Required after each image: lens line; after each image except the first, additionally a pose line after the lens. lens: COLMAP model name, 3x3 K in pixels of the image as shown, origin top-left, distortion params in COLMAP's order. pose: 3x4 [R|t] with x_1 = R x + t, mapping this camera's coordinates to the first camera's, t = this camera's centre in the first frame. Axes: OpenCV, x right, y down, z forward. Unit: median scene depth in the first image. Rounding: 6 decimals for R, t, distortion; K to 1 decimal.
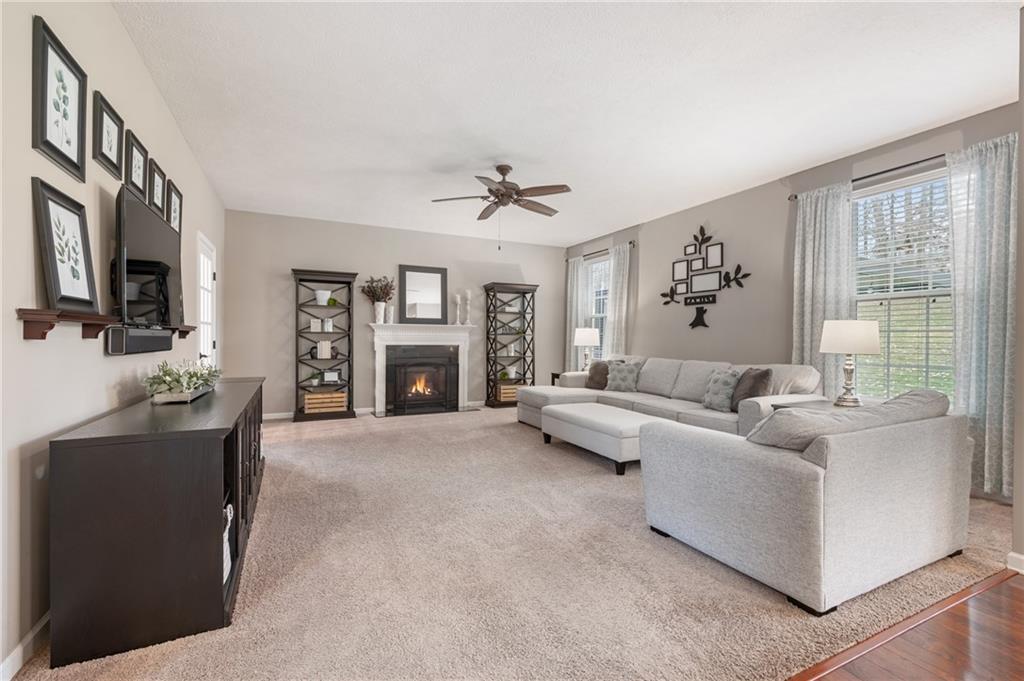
lens RADIAL K [[447.7, 0, 512.0], [0, 447.7, 340.5], [0, 0, 1]] dist [0.000602, 0.000125]
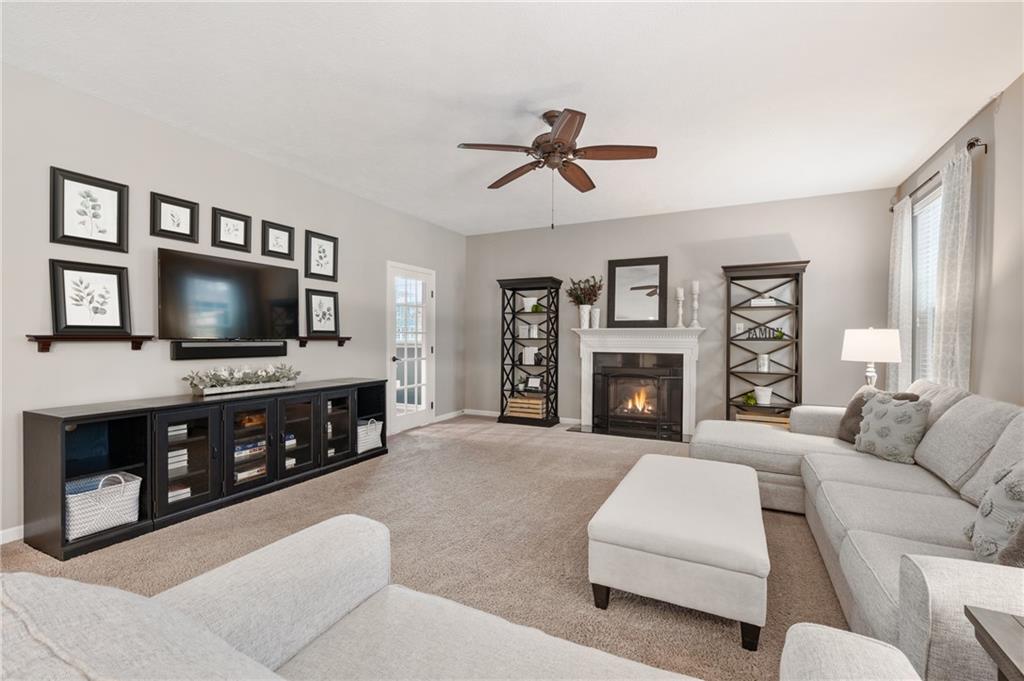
lens RADIAL K [[447.7, 0, 512.0], [0, 447.7, 340.5], [0, 0, 1]] dist [0.000602, 0.000125]
pose [[0.610580, 0.000992, -0.791954, 0.335379], [-0.002652, 0.999996, -0.000792, -0.011888], [0.791950, 0.002584, 0.610580, 0.322484]]
